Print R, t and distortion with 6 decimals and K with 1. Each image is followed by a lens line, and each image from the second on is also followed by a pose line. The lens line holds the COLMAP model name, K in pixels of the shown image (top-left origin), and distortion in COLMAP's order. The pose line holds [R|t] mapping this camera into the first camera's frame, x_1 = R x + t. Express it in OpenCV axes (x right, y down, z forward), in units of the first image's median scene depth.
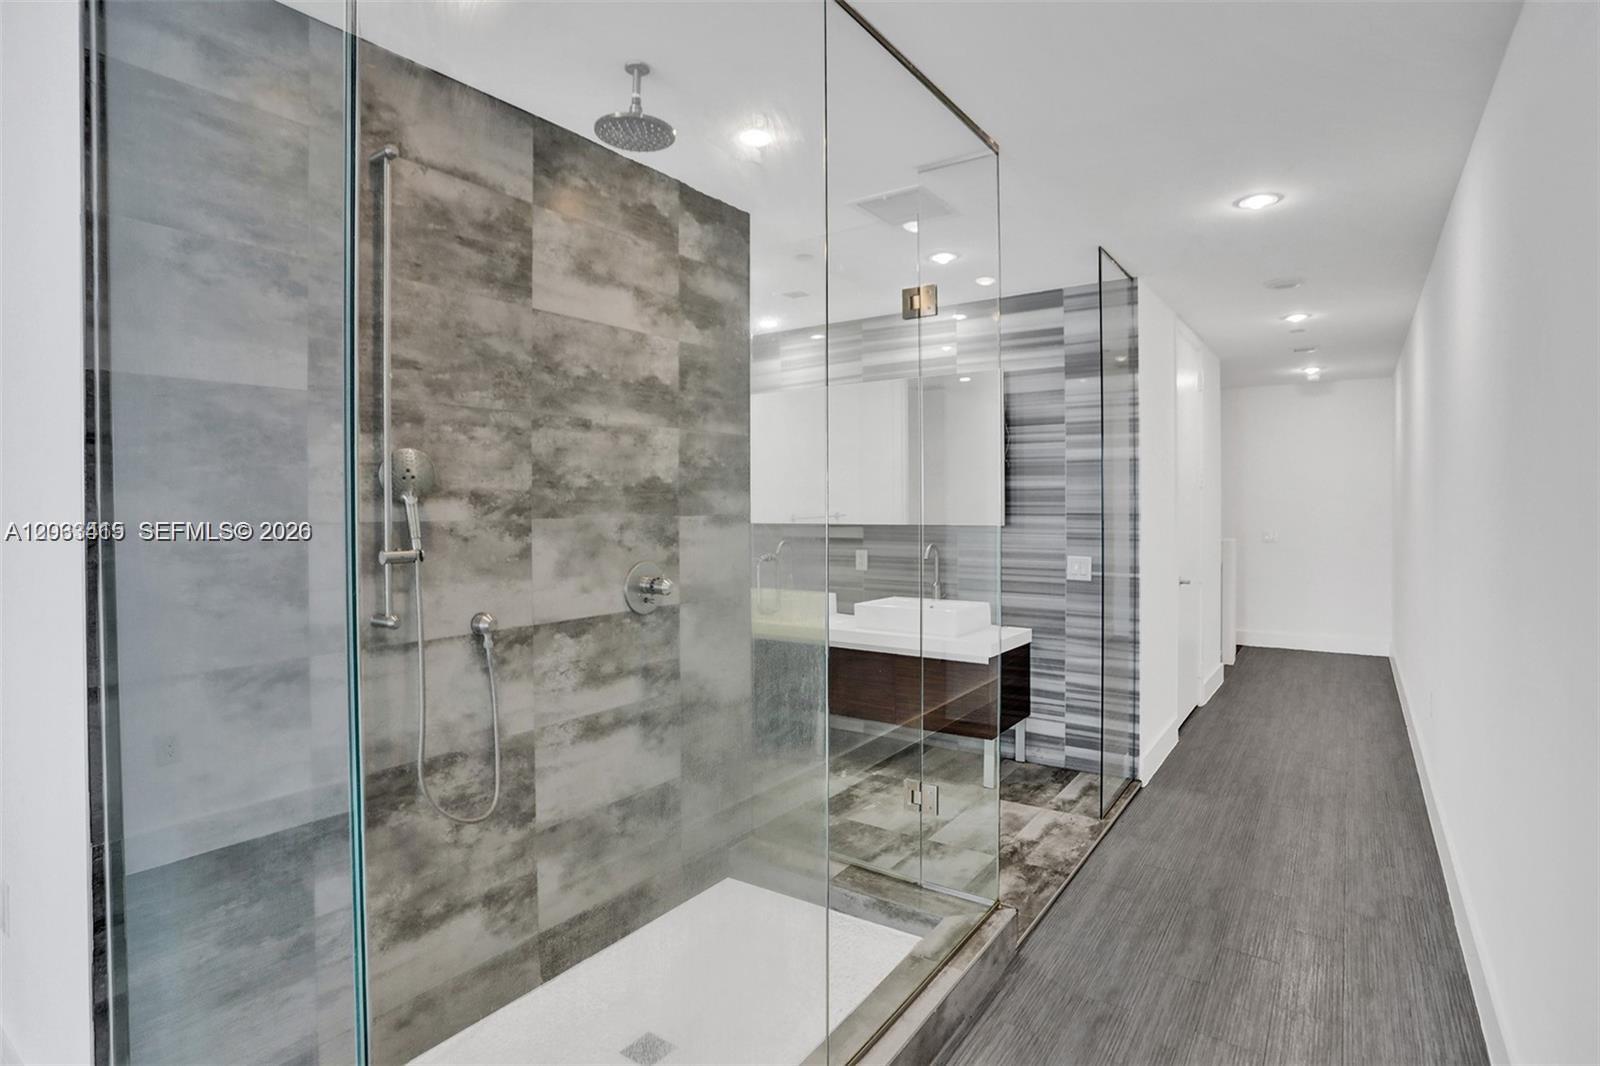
lens RADIAL K [[823.3, 0, 807.4], [0, 823.3, 522.9], [0, 0, 1]] dist [-0.017170, 0.005478]
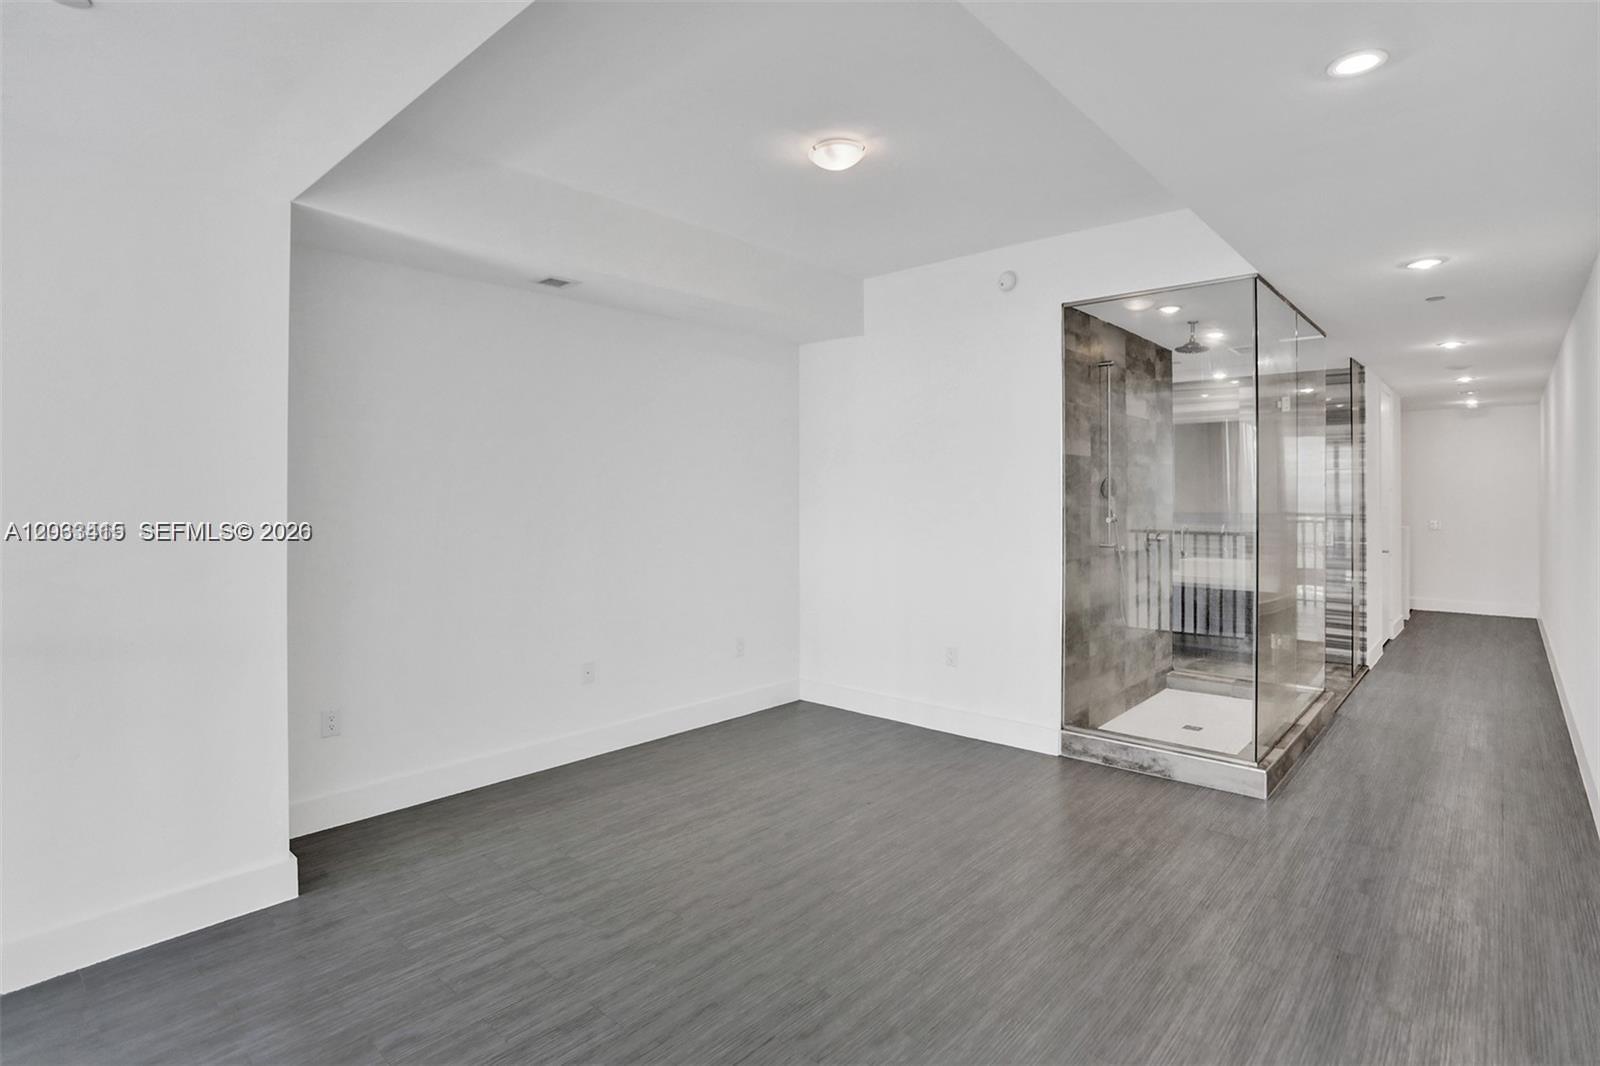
lens RADIAL K [[823.3, 0, 820.0], [0, 823.3, 511.9], [0, 0, 1]] dist [-0.017170, 0.005478]
pose [[0.993785, -0.006269, -0.111142, -0.488186], [0.004896, 0.999908, -0.012621, 0.016418], [0.111211, 0.011999, 0.993724, -0.738252]]
